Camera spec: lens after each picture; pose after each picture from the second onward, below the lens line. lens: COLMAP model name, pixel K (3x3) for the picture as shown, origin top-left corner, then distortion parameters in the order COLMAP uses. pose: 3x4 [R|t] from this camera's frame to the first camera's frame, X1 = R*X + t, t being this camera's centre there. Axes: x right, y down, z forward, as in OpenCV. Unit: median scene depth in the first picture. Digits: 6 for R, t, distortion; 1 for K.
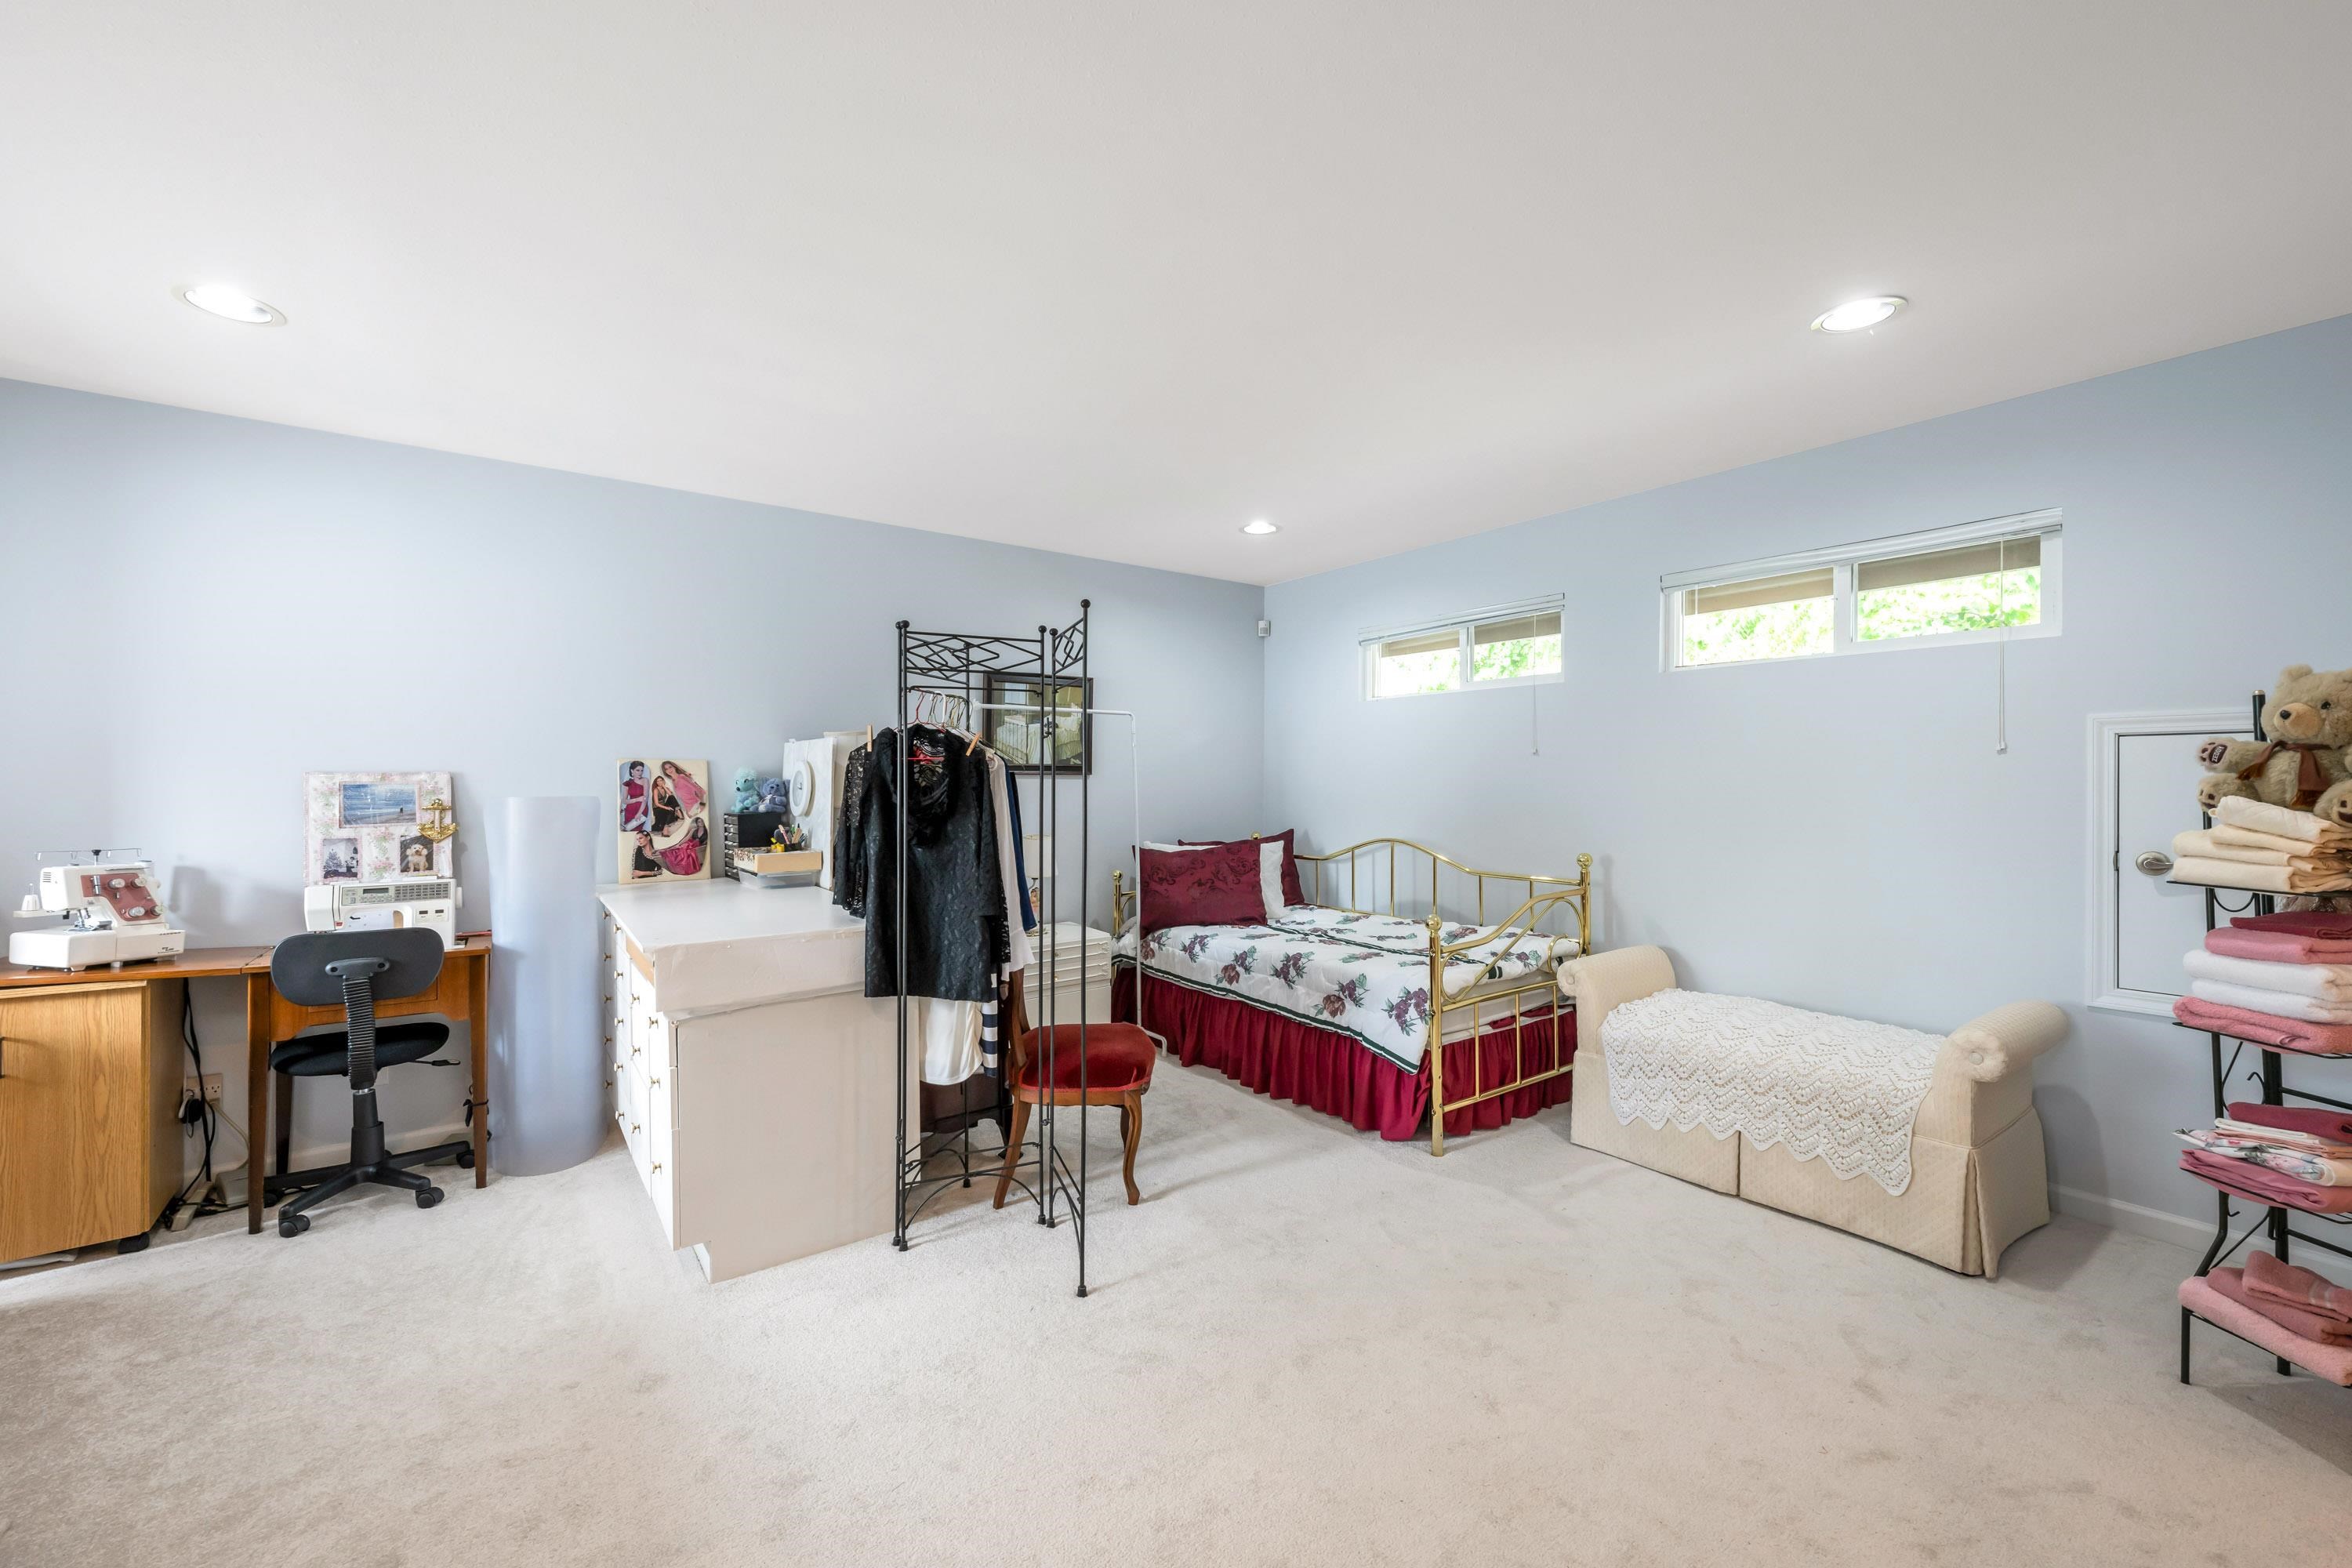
lens RADIAL K [[935.8, 0, 1181.8], [0, 935.8, 782.8], [0, 0, 1]] dist [0.000277, 0.000181]
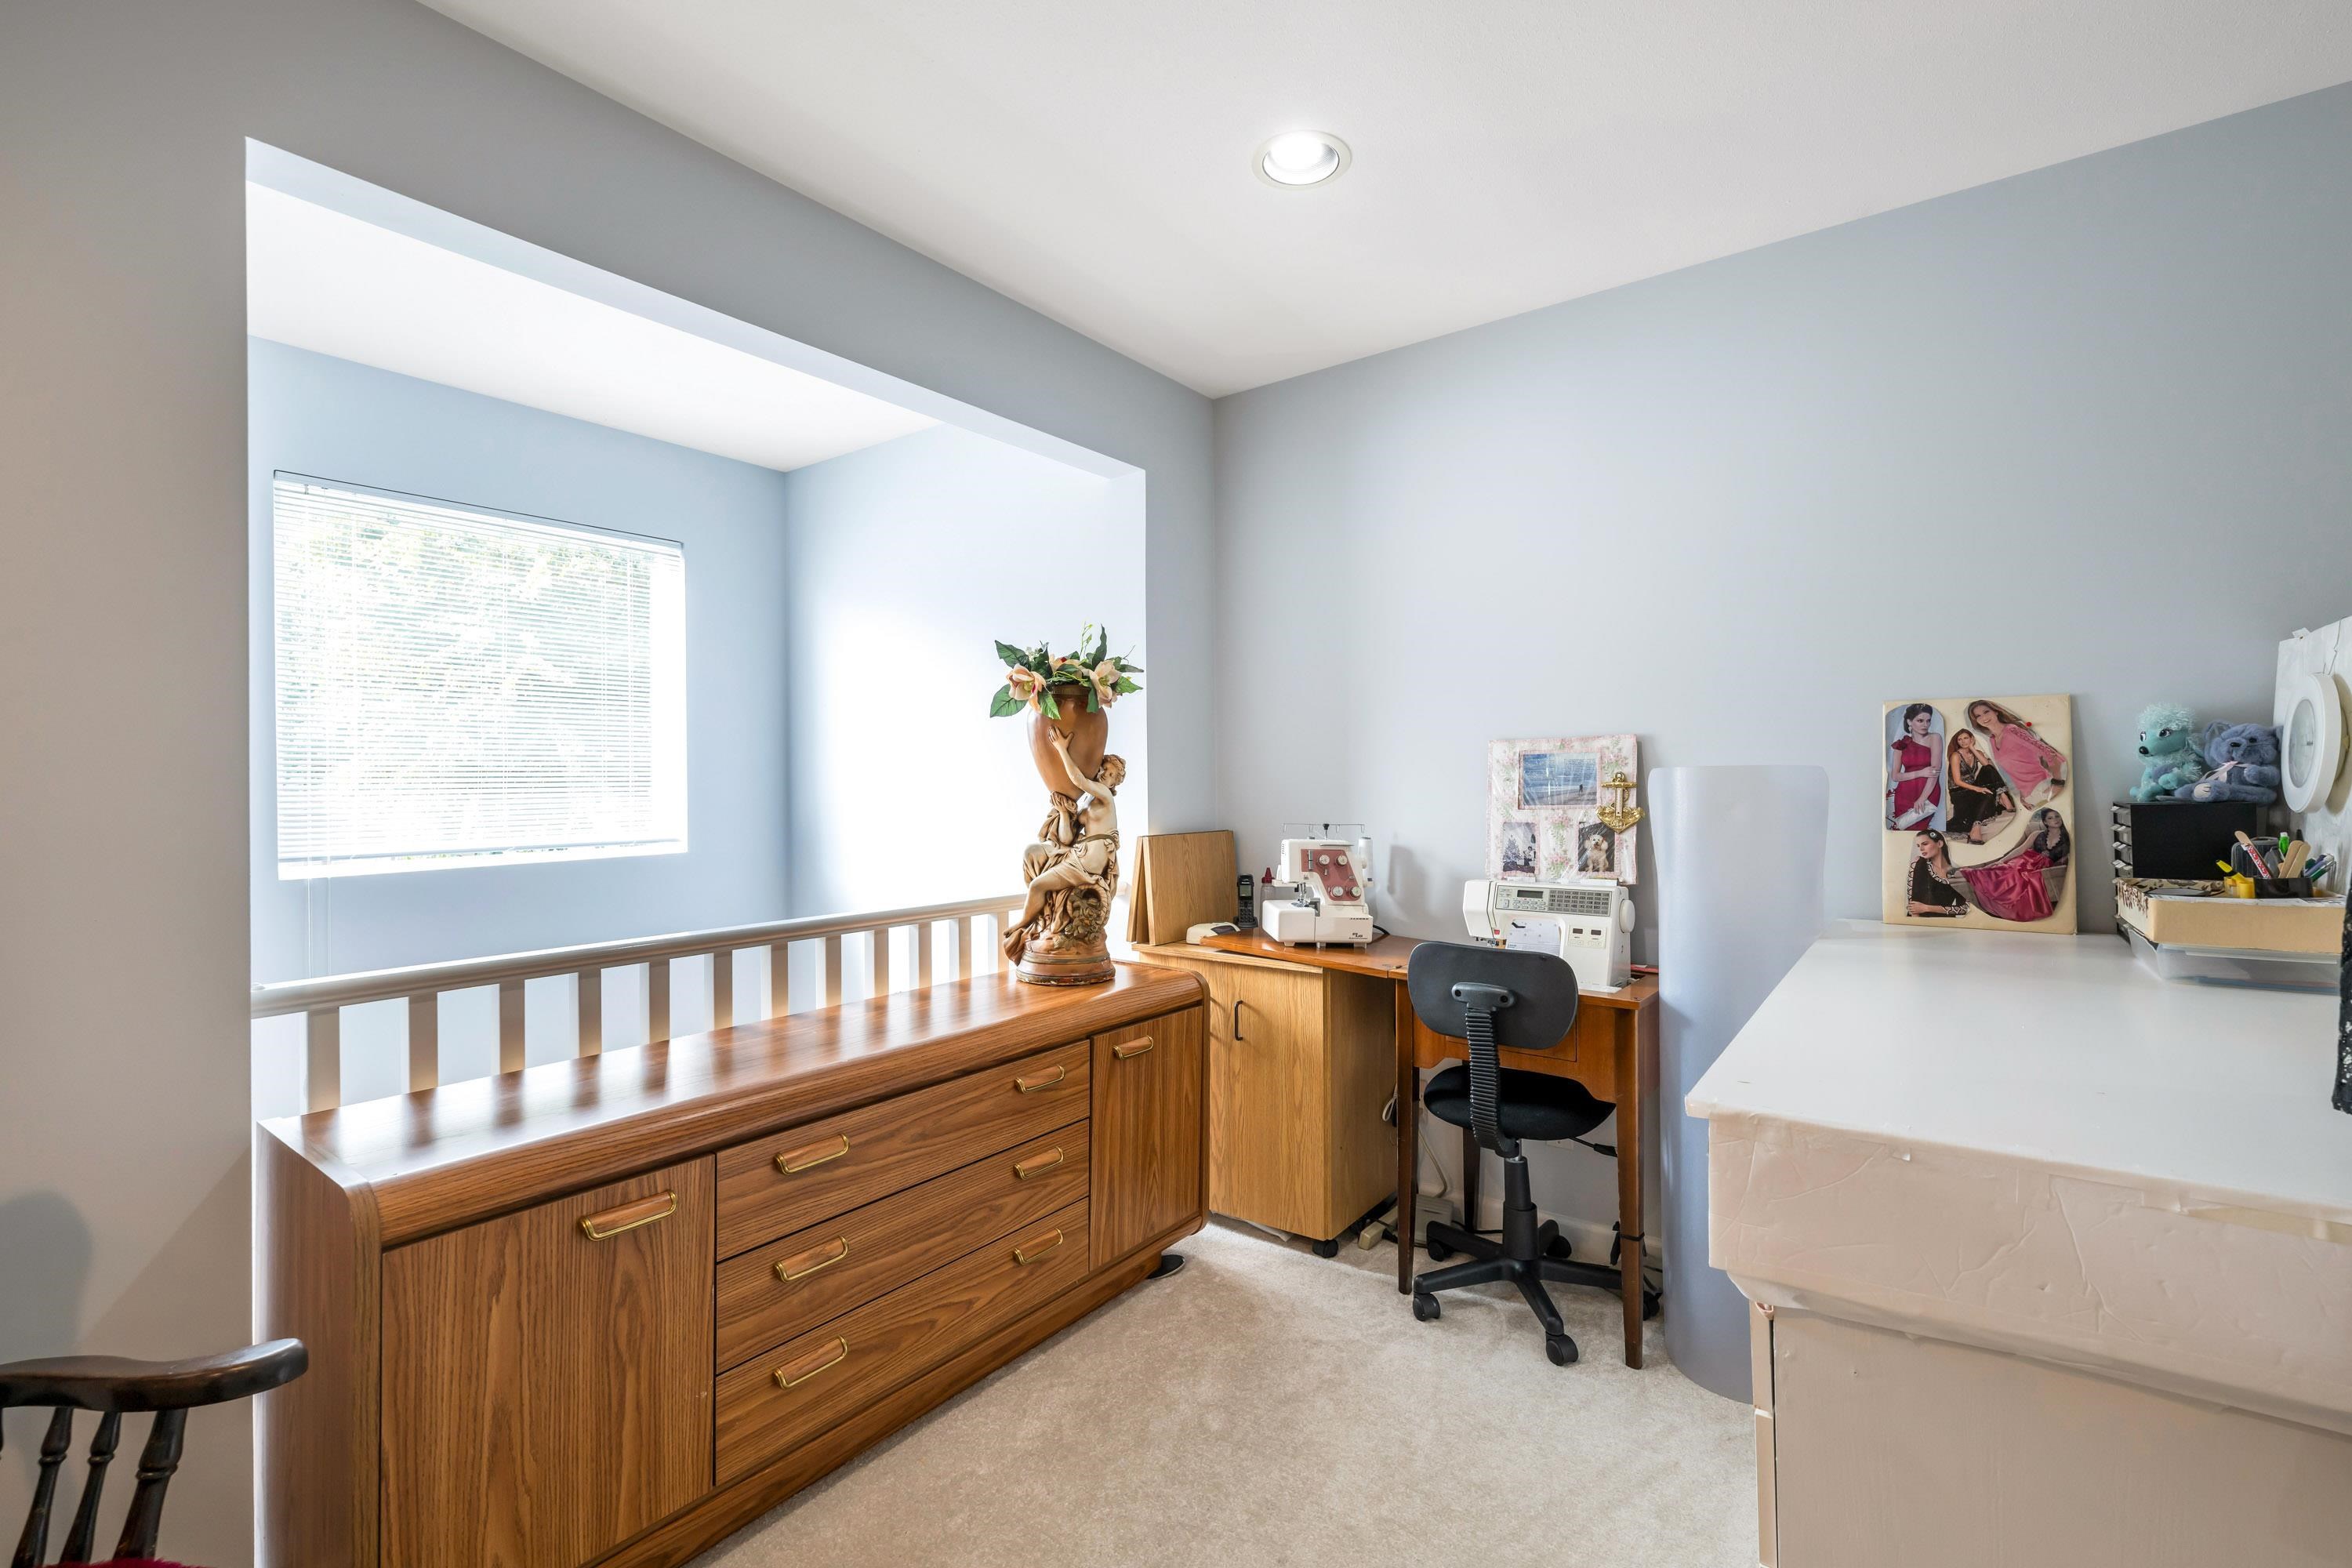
lens RADIAL K [[1042.0, 0, 1177.1], [0, 1042.0, 776.6], [0, 0, 1]] dist [0.001743, 0.000052]
pose [[0.282035, -0.003482, -0.959398, -0.125753], [0.010468, 0.999945, -0.000552, 0.017061], [0.959347, -0.009887, 0.282056, 0.443831]]
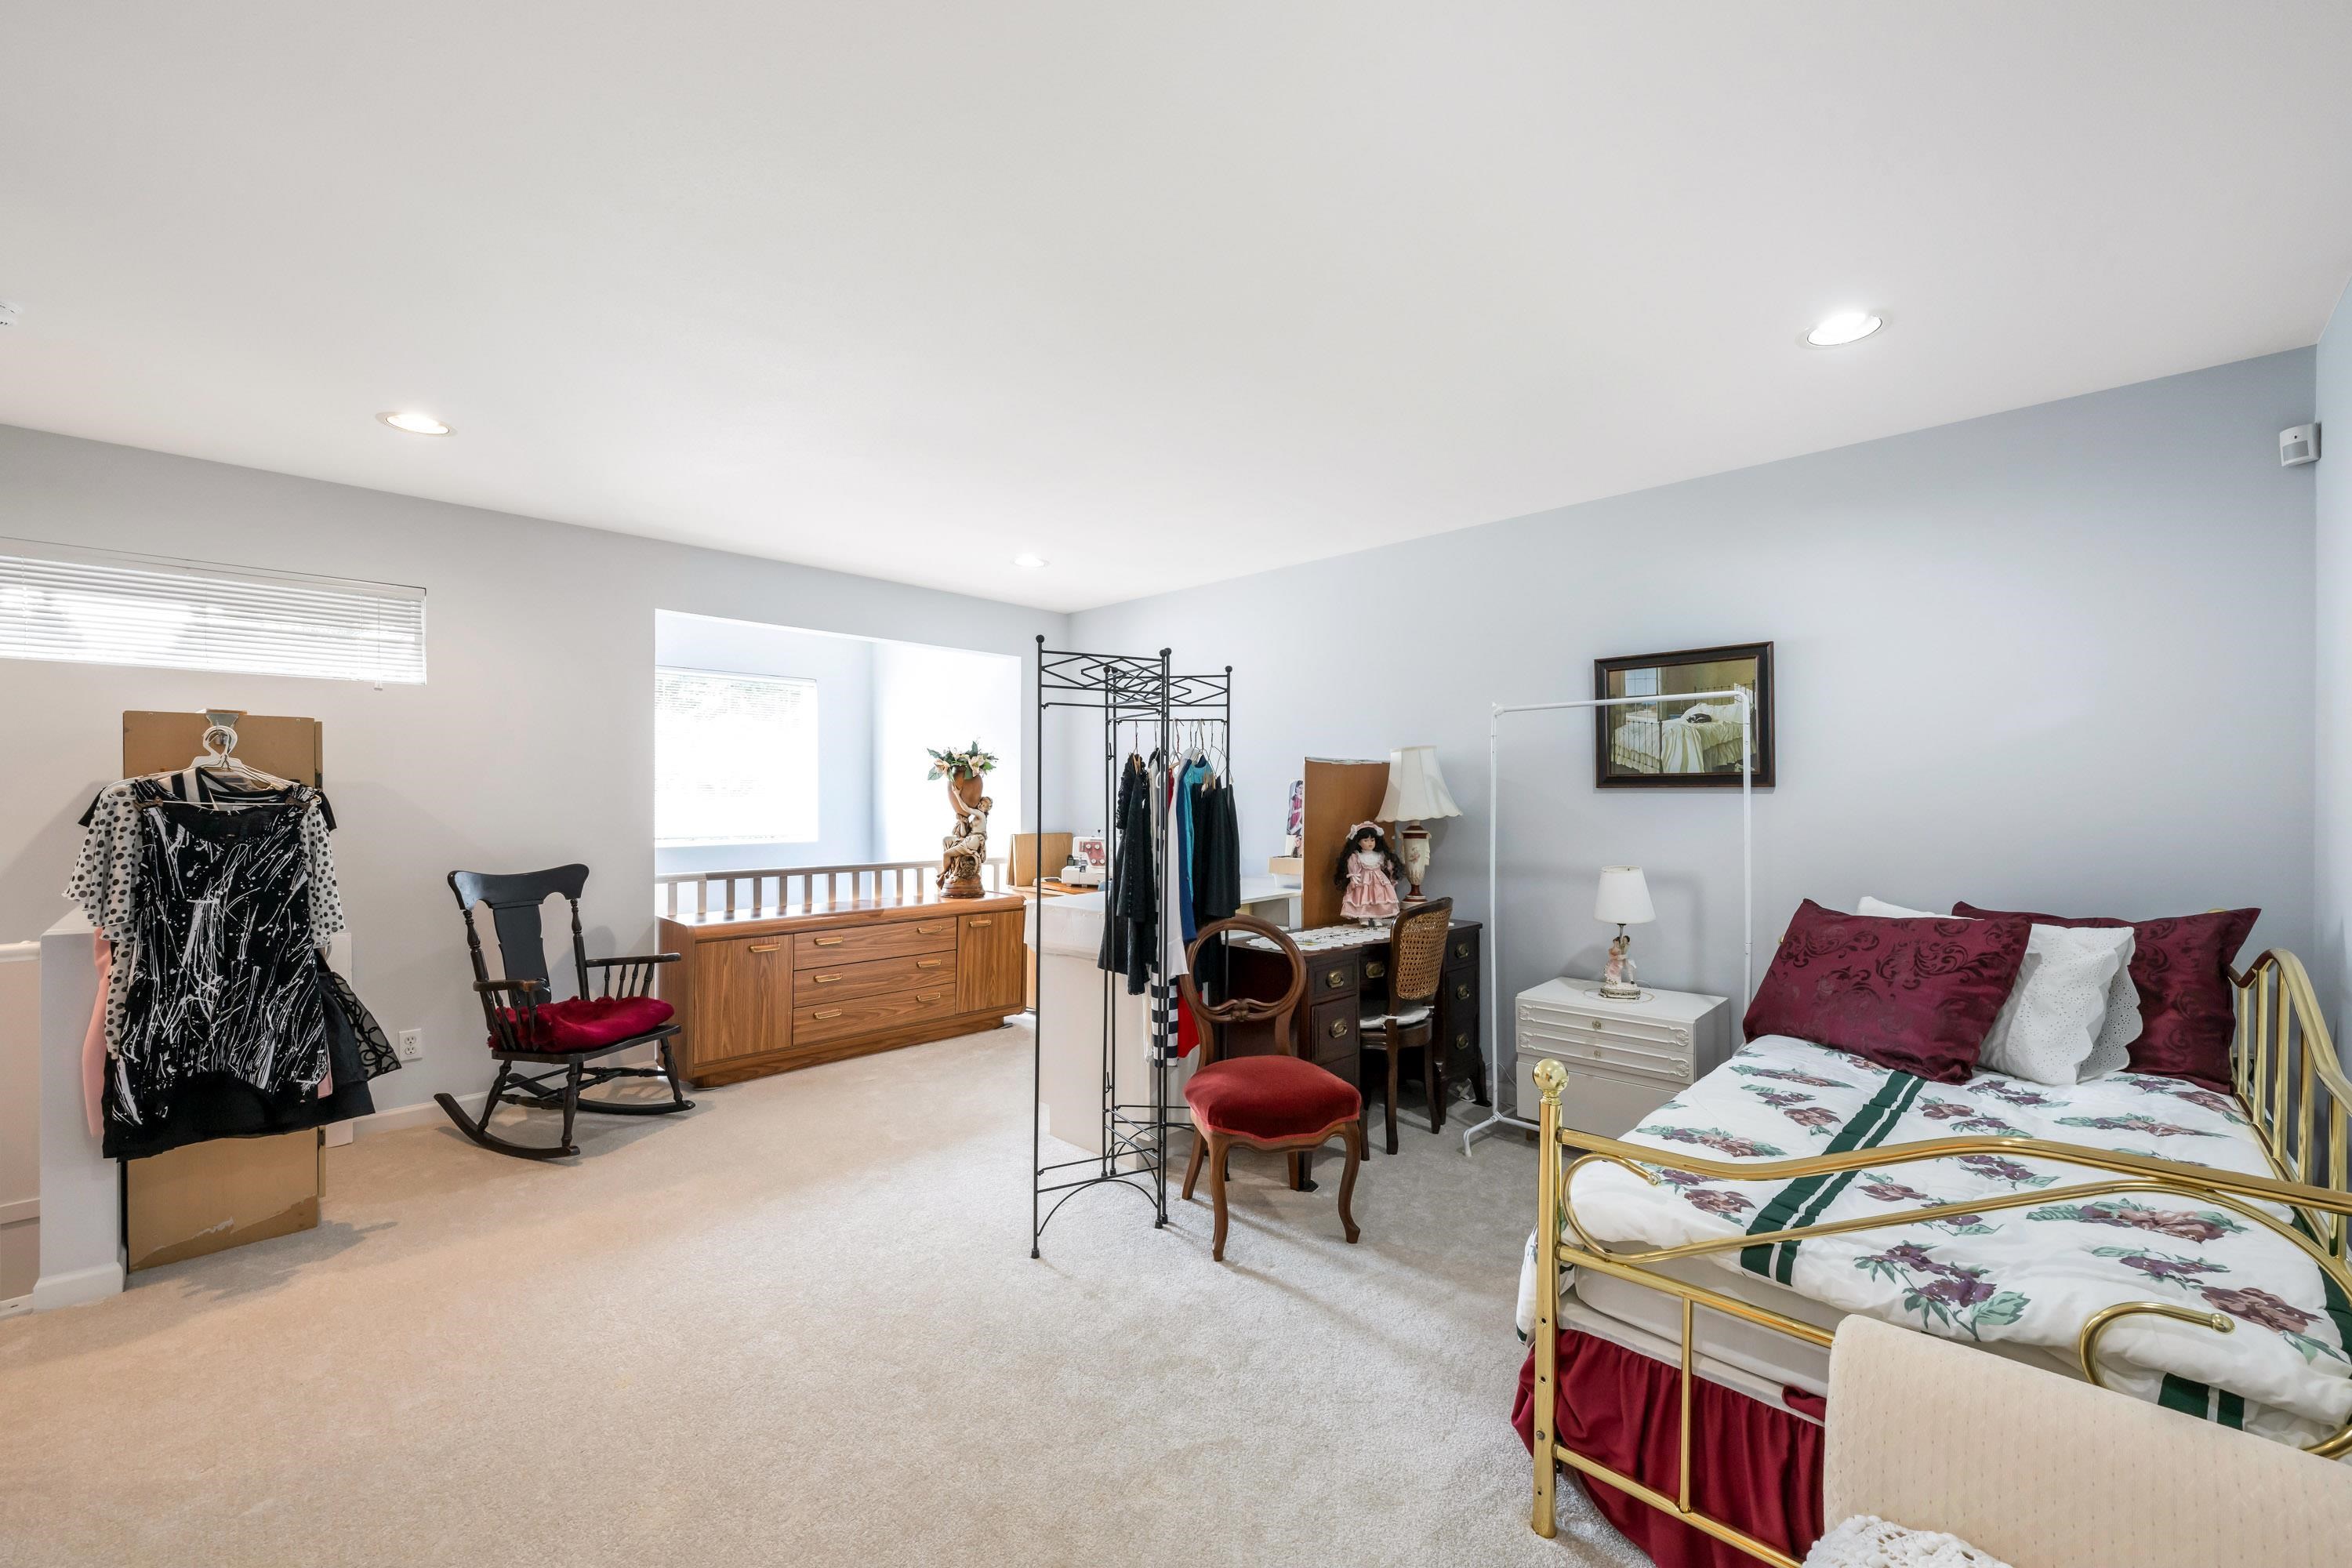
lens RADIAL K [[931.8, 0, 1182.3], [0, 931.8, 798.3], [0, 0, 1]] dist [0.000157, 0.000128]
pose [[0.160818, 0.000820, -0.986984, 0.711966], [-0.002240, 0.999997, 0.000466, 0.000109], [0.986982, 0.002136, 0.160819, 0.696751]]
